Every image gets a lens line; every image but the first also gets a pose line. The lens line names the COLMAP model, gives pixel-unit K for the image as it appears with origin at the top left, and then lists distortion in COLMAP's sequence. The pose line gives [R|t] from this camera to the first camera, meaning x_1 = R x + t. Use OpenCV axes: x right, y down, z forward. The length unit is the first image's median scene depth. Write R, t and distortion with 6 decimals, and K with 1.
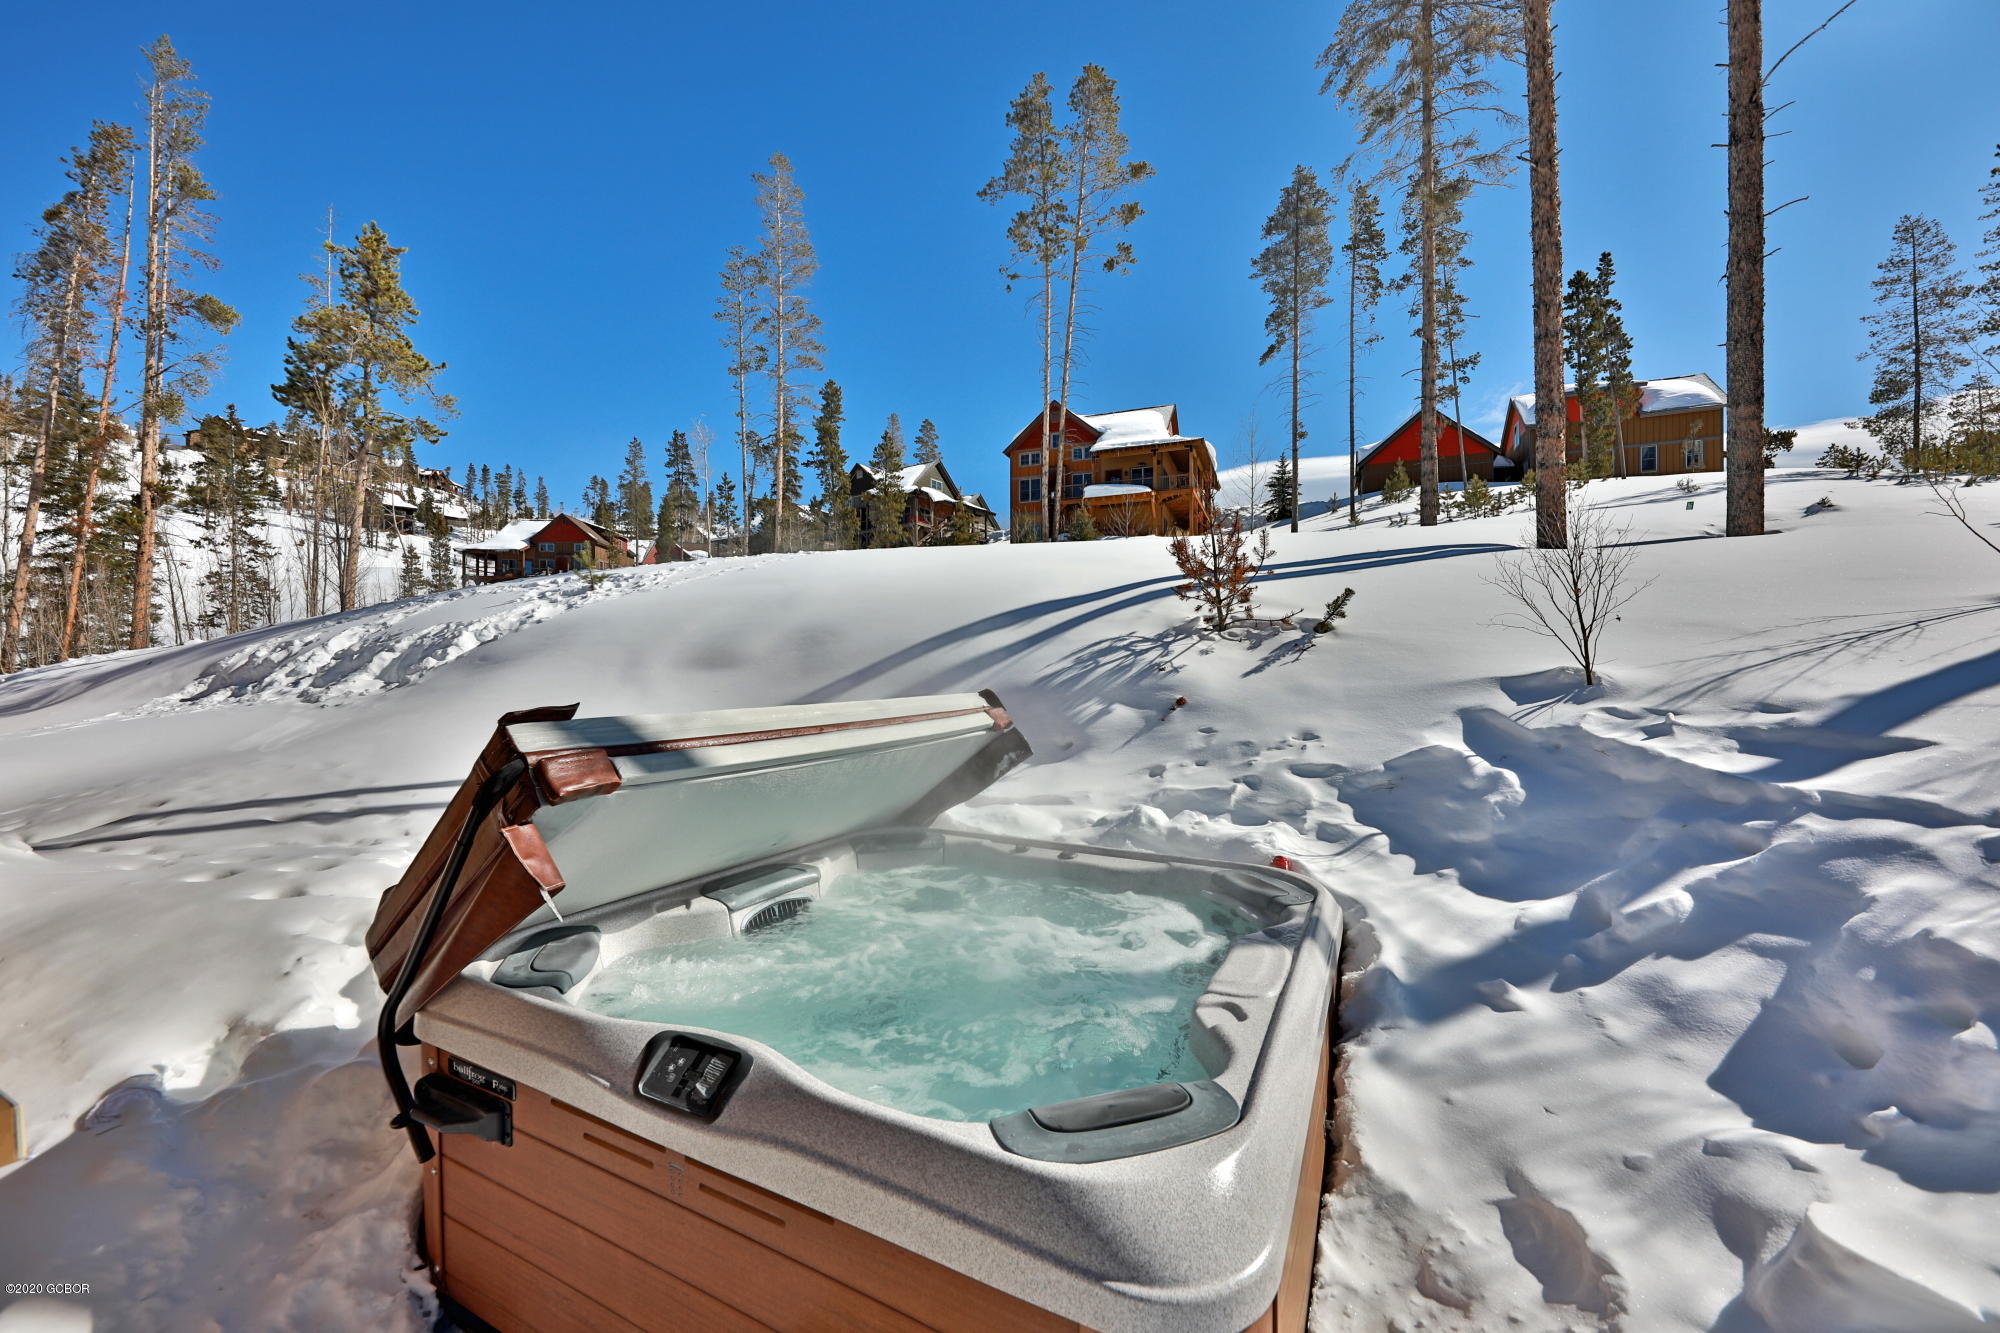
lens RADIAL K [[746.7, 0, 1000.0], [0, 746.7, 666.5], [0, 0, 1]] dist [0.026540, -0.009994]
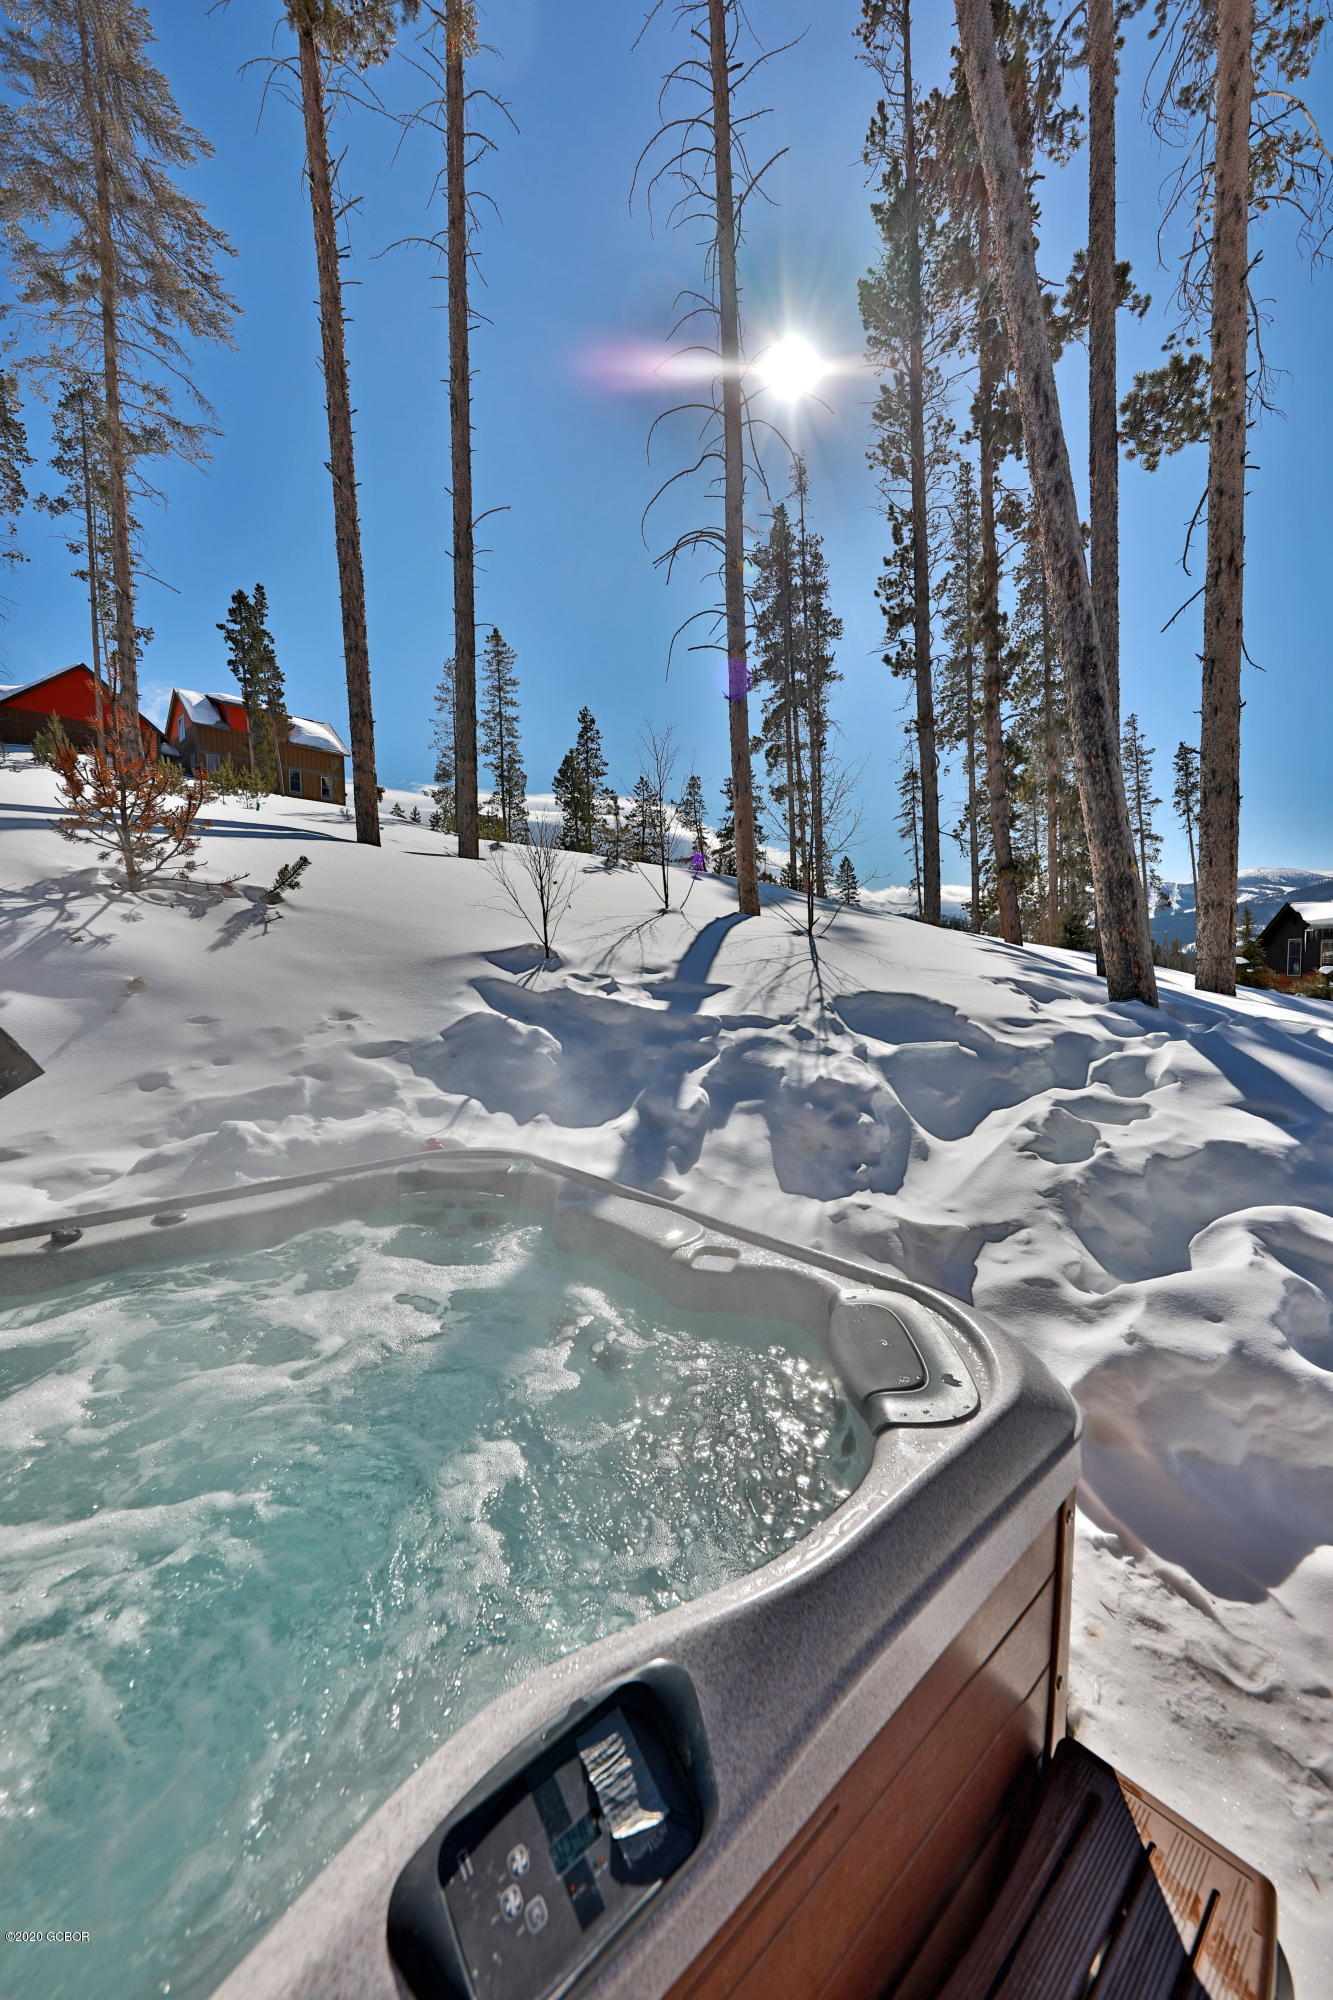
lens RADIAL K [[746.7, 0, 666.5], [0, 746.7, 1000.0], [0, 0, 1]] dist [0.026540, -0.009994]
pose [[0.345729, -0.043112, 0.937343, -0.242925], [-0.000250, 0.998940, 0.046037, 0.027115], [-0.938334, -0.016150, 0.345352, 0.268780]]
